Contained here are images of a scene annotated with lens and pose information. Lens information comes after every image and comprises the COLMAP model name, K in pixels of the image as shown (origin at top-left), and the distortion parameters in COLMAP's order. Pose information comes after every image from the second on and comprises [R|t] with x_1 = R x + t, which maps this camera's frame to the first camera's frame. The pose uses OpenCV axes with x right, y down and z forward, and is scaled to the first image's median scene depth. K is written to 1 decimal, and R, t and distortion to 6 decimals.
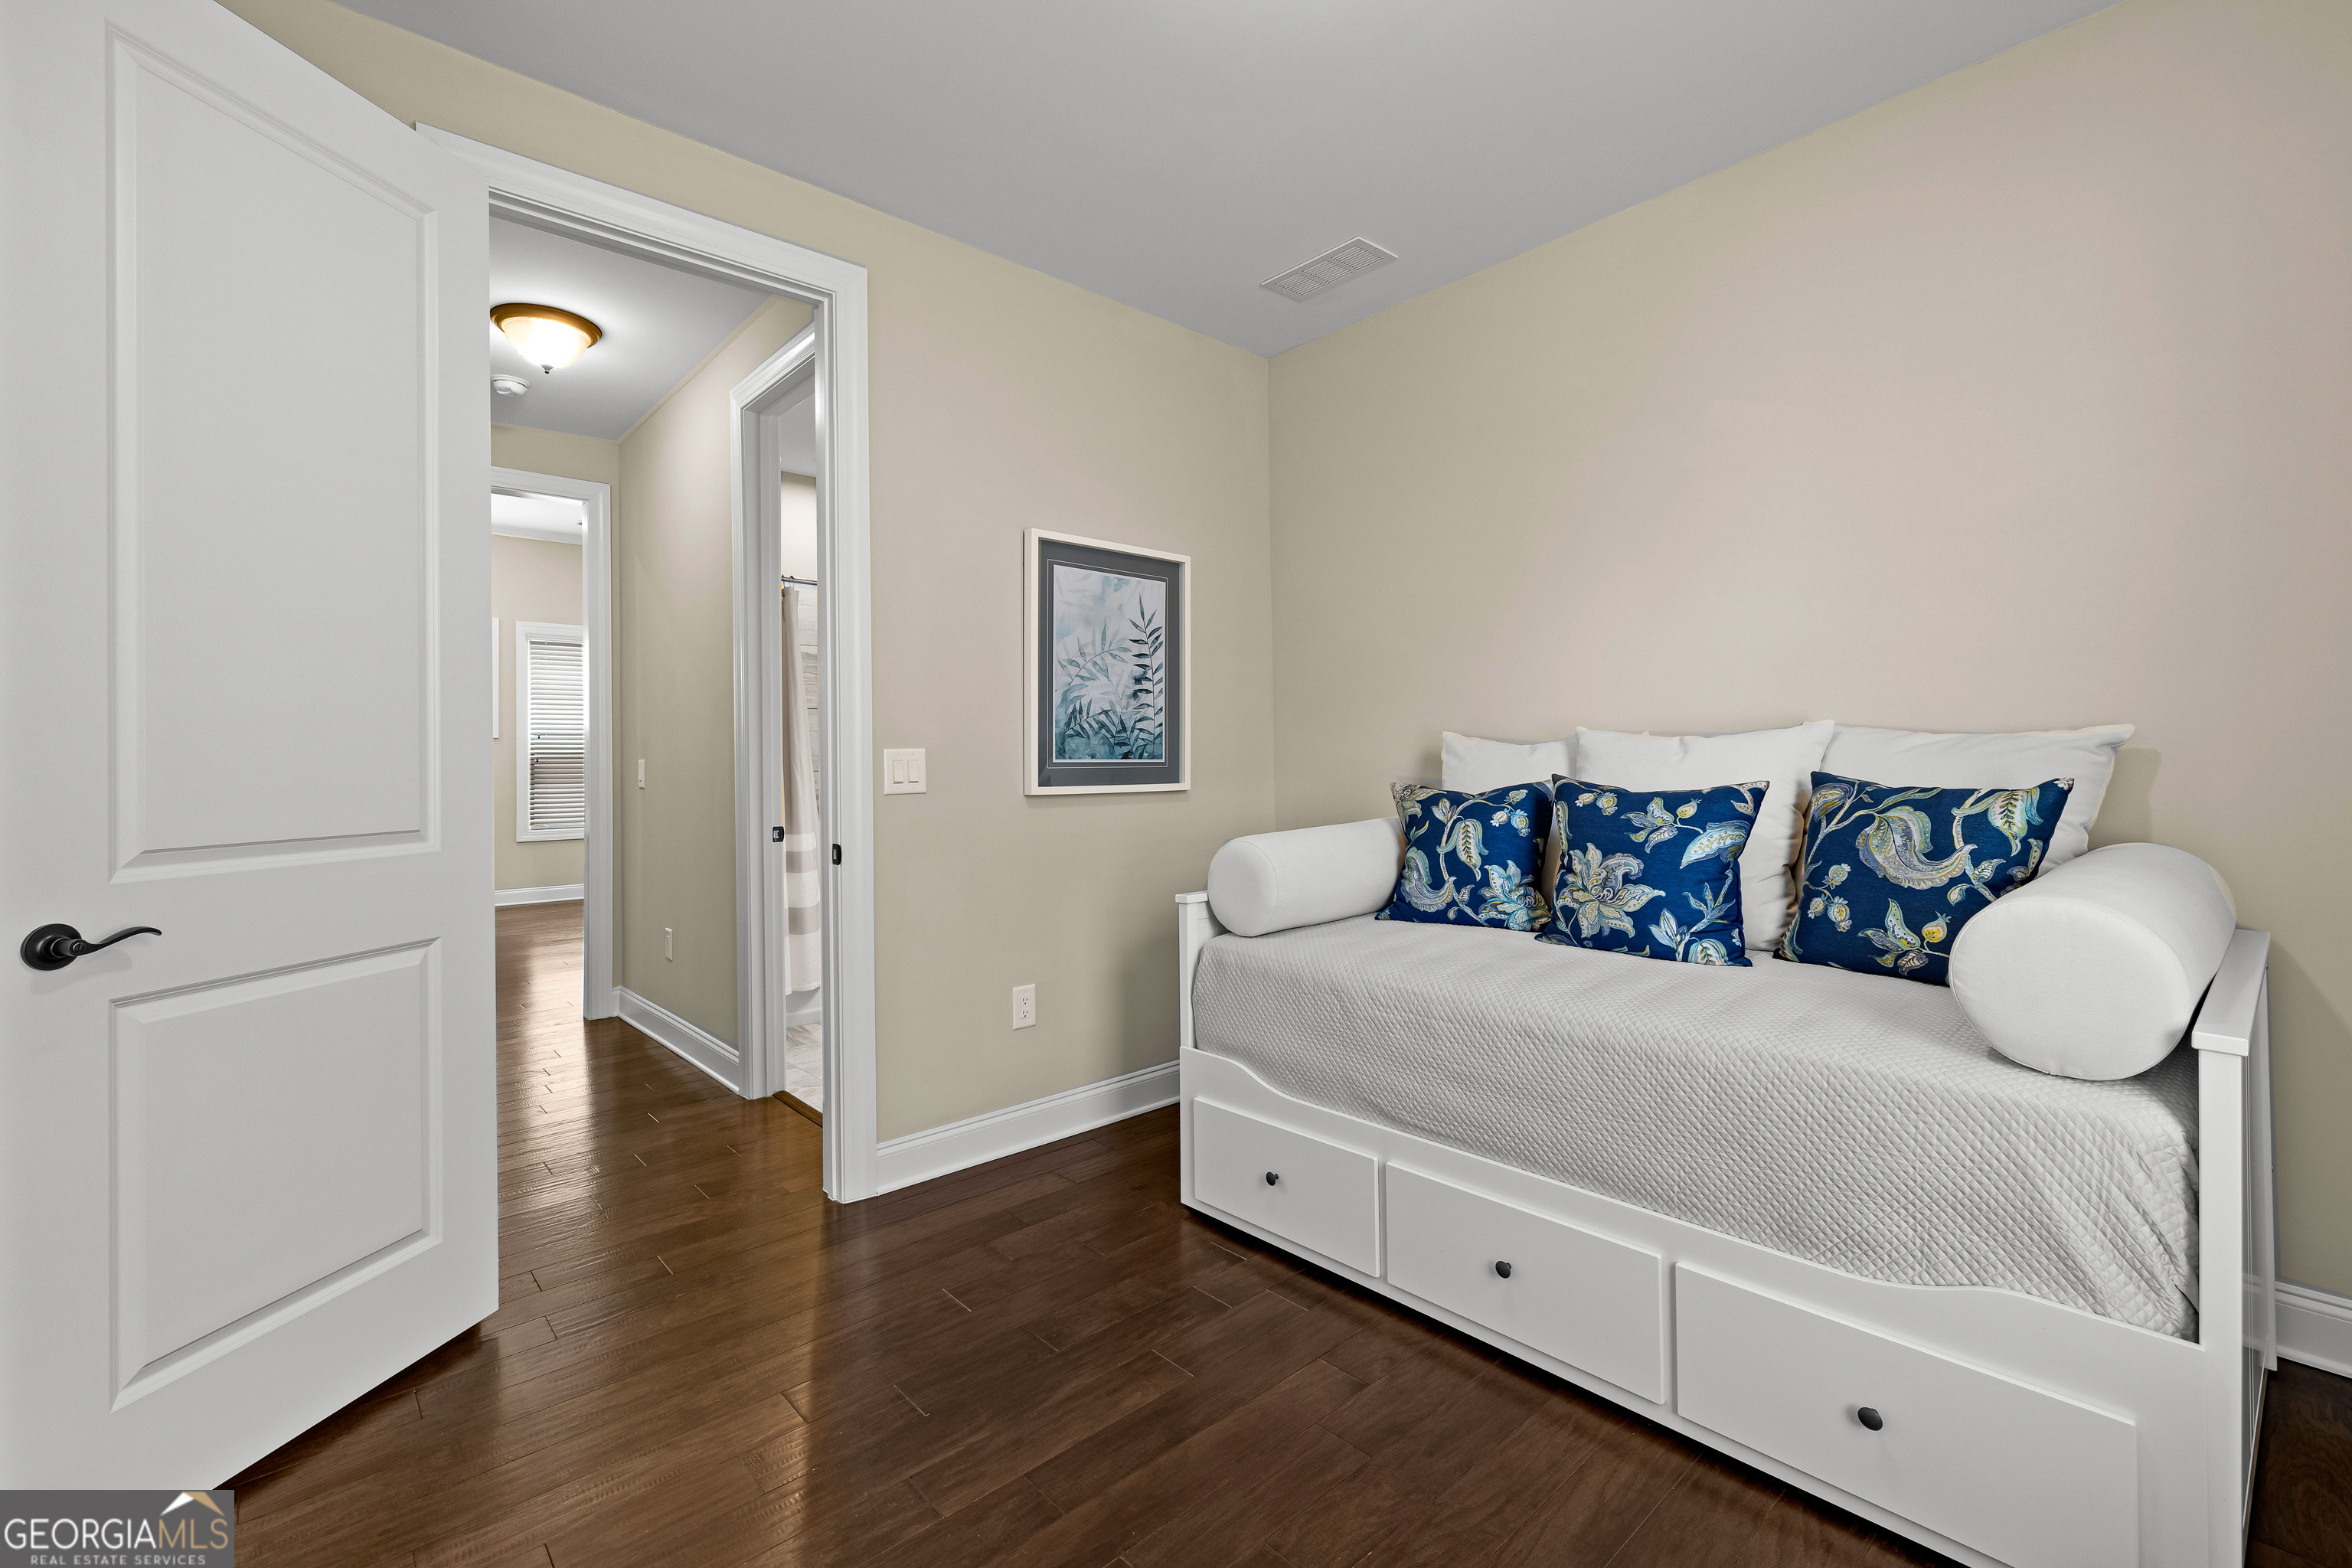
lens RADIAL K [[1019.2, 0, 1173.4], [0, 1019.2, 752.8], [0, 0, 1]] dist [0.019075, 0.000134]
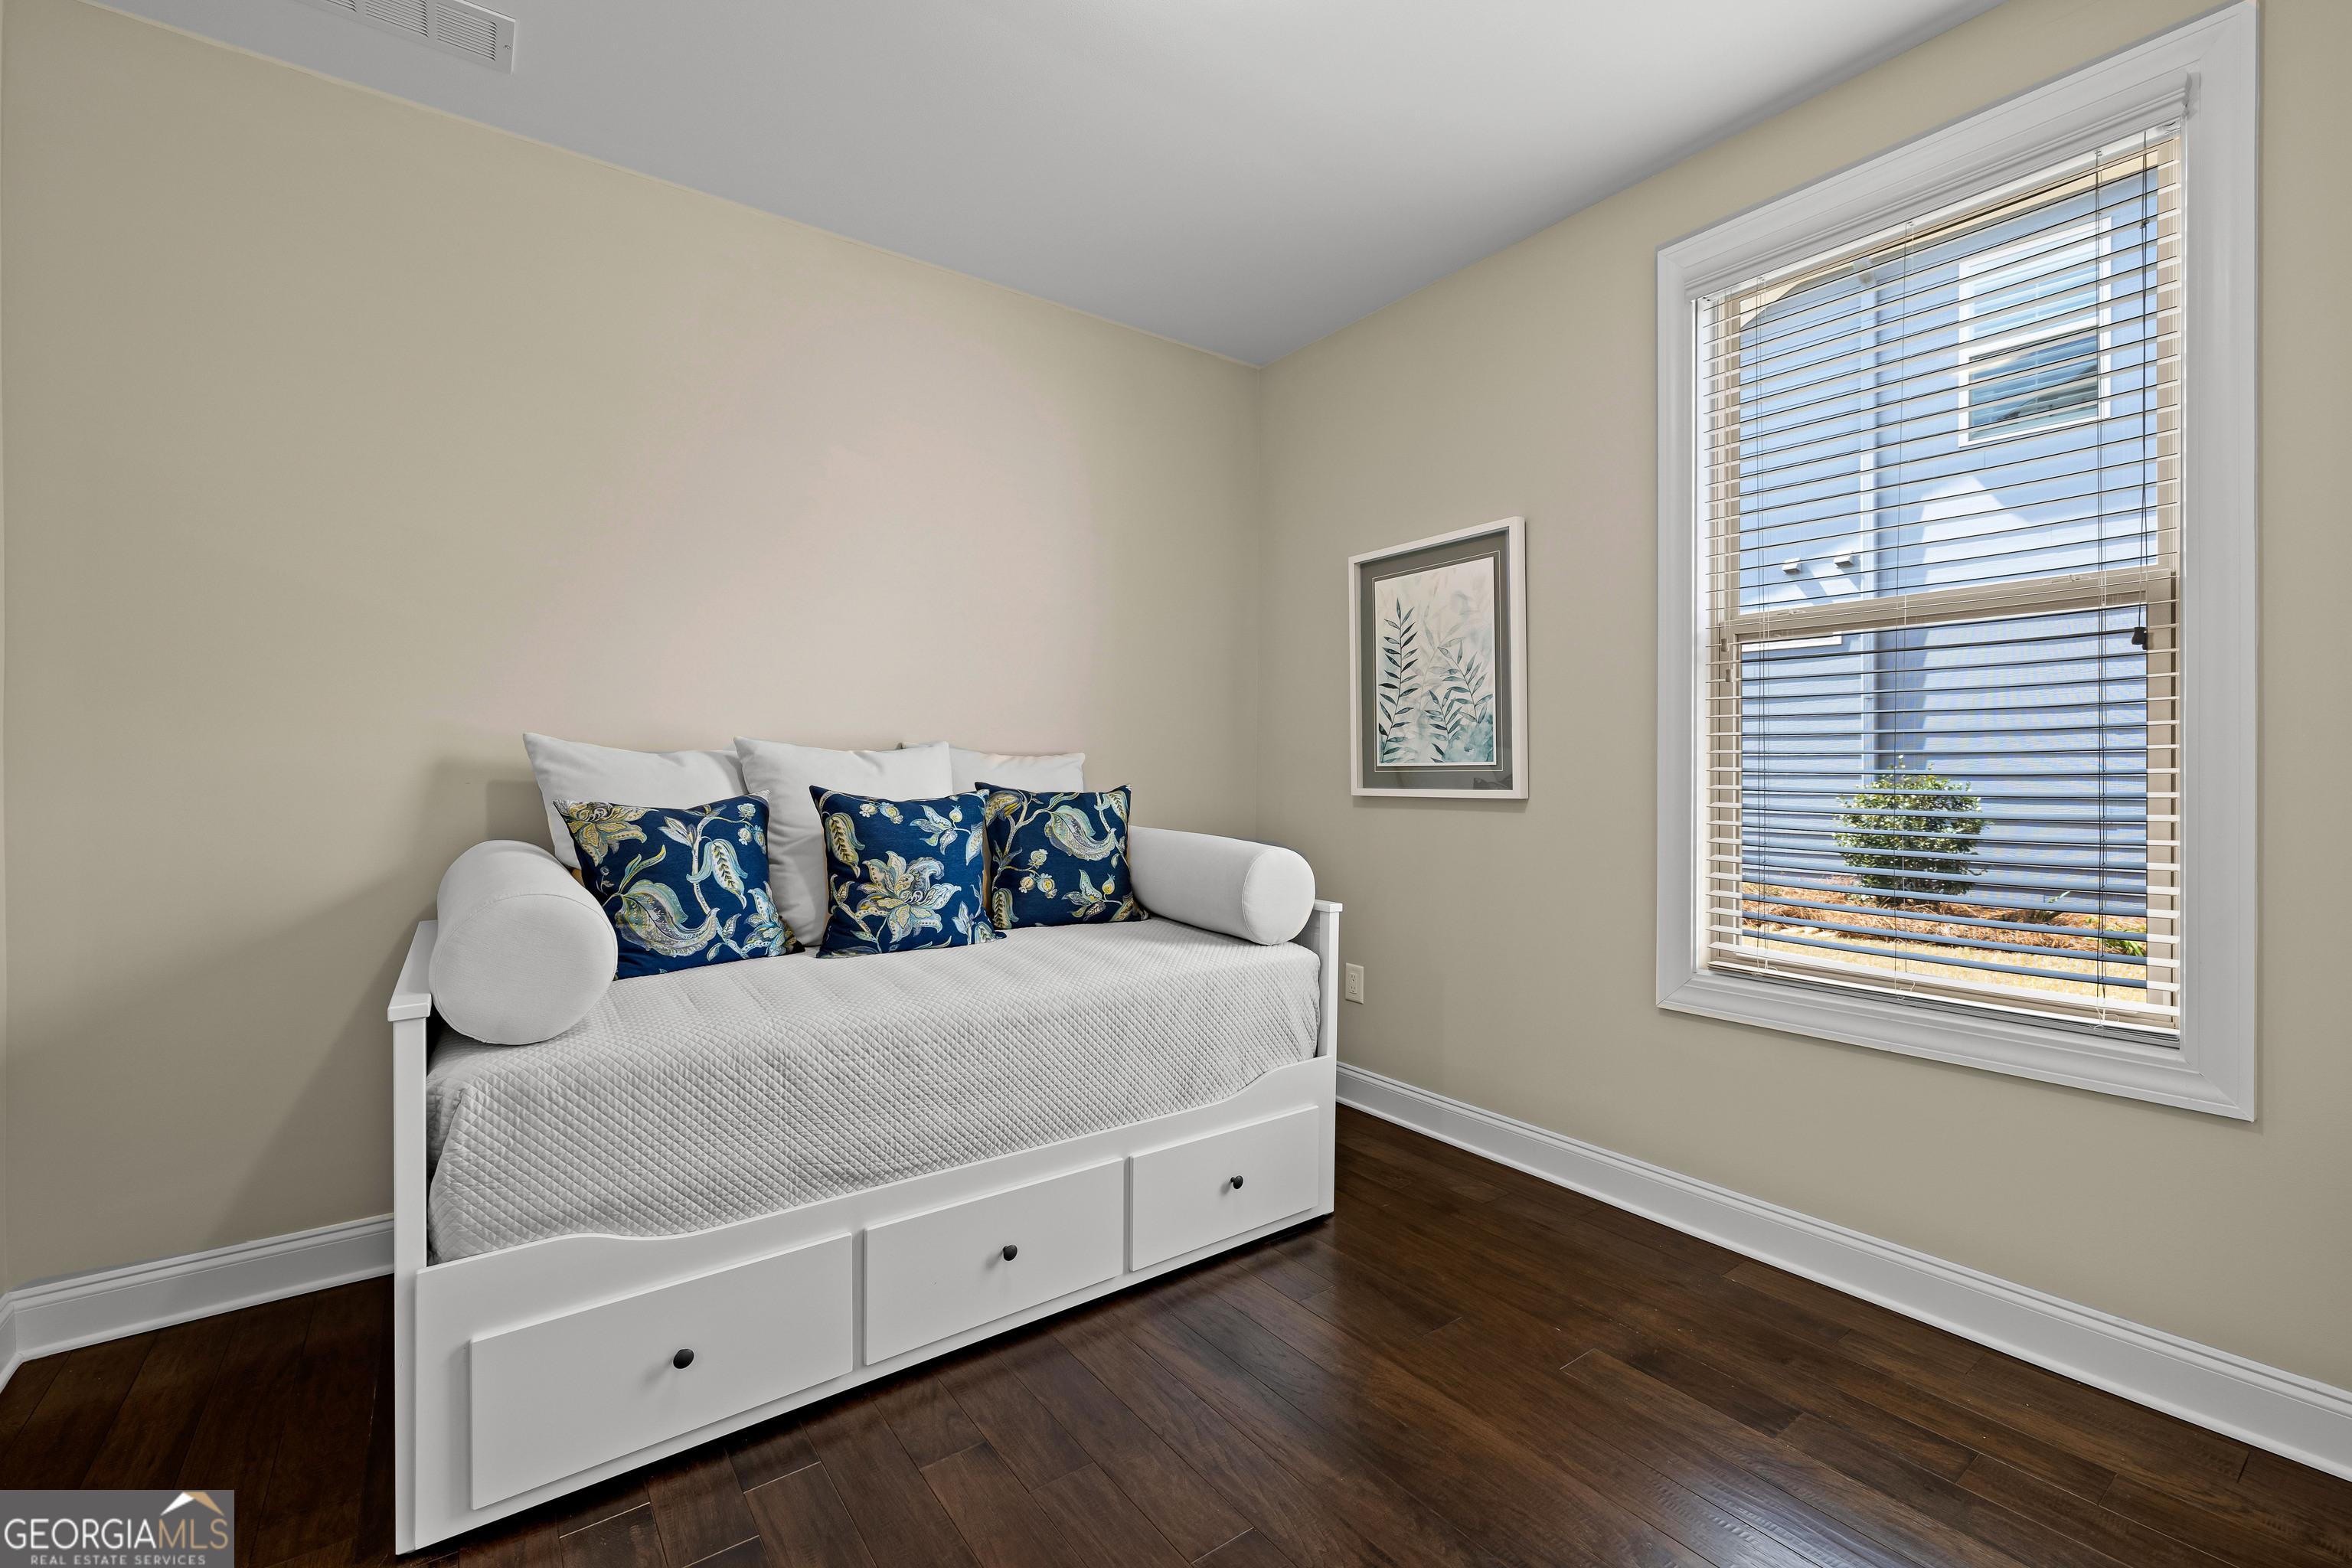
lens RADIAL K [[994.7, 0, 1175.1], [0, 994.7, 766.4], [0, 0, 1]] dist [-0.000959, 0.000666]
pose [[0.108951, 0.017937, 0.993885, -0.594237], [-0.007835, 0.999822, -0.017185, 0.018051], [-0.994016, -0.005914, 0.109072, 0.630502]]
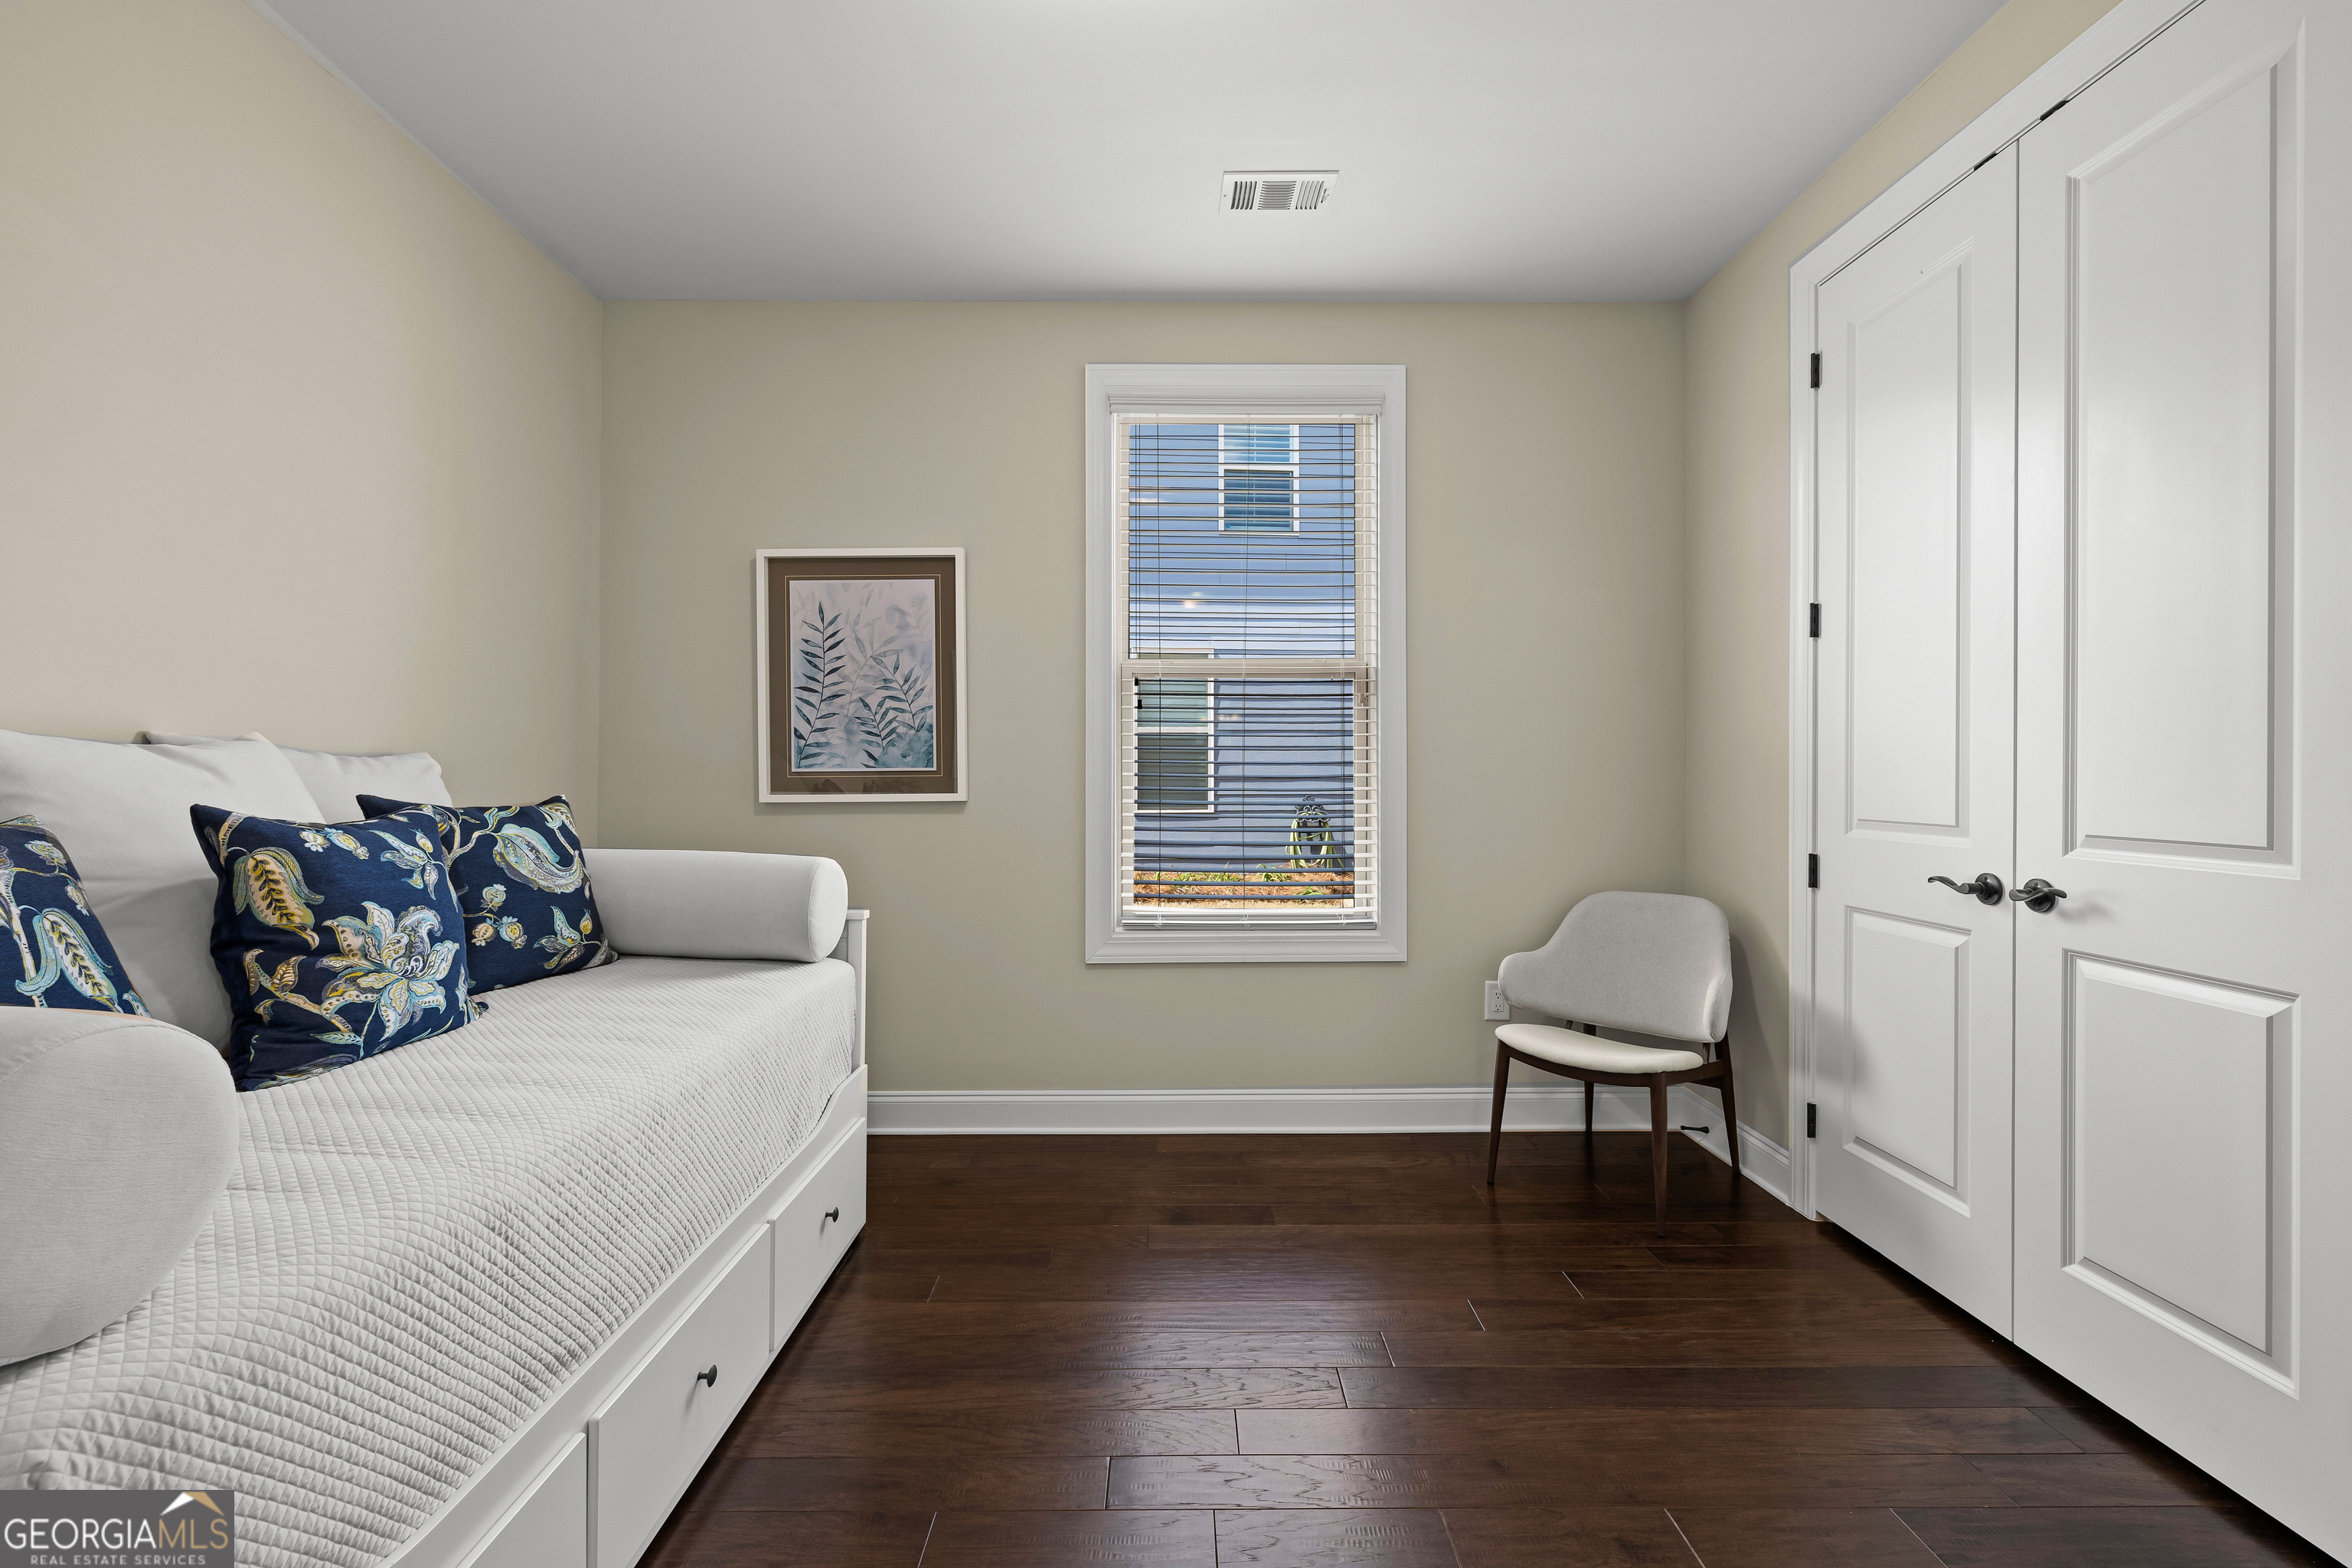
lens RADIAL K [[994.7, 0, 1175.1], [0, 994.7, 766.4], [0, 0, 1]] dist [-0.000959, 0.000666]
pose [[-0.746339, 0.020249, 0.665258, -0.453554], [0.007871, 0.999736, -0.021600, 0.017836], [-0.665520, -0.010885, -0.746301, 1.190241]]
